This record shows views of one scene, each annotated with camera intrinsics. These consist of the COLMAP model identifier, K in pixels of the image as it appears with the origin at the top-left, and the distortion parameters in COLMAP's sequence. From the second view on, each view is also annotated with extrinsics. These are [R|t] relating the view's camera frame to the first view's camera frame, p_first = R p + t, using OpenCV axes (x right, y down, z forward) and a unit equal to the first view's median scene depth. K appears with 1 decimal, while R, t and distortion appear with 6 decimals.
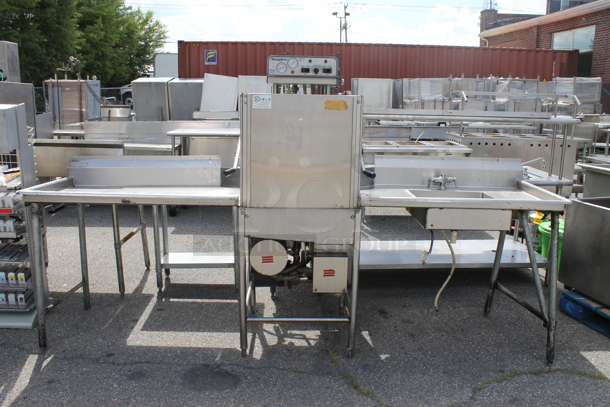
lens RADIAL K [[520.0, 0, 305.0], [0, 520.0, 203.5], [0, 0, 1]] dist [-0.096873, 0.011327]
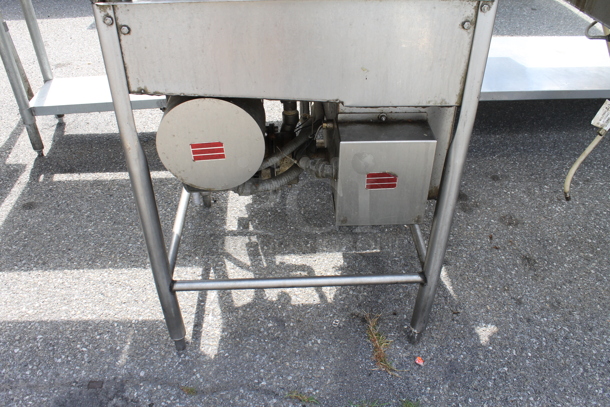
lens RADIAL K [[520.0, 0, 305.0], [0, 520.0, 203.5], [0, 0, 1]] dist [-0.096873, 0.011327]
pose [[0.999585, -0.027383, 0.008971, -0.008644], [0.021045, 0.906441, 0.421808, -0.004667], [-0.019682, -0.421444, 0.906641, 0.547696]]
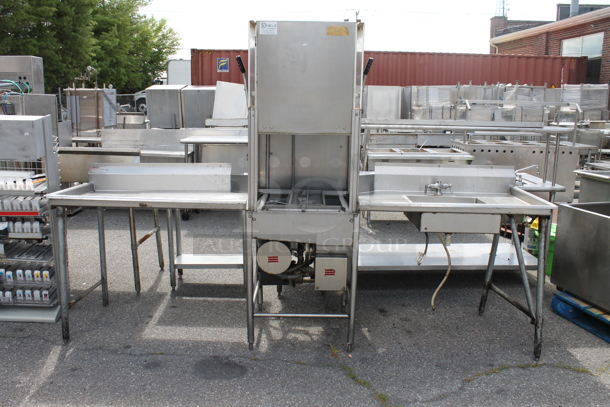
lens RADIAL K [[520.0, 0, 305.0], [0, 520.0, 203.5], [0, 0, 1]] dist [-0.096873, 0.011327]
pose [[0.999737, 0.003009, -0.022741, 0.015560], [-0.003244, 0.999942, -0.010317, 0.001978], [0.022708, 0.010388, 0.999688, -0.067583]]
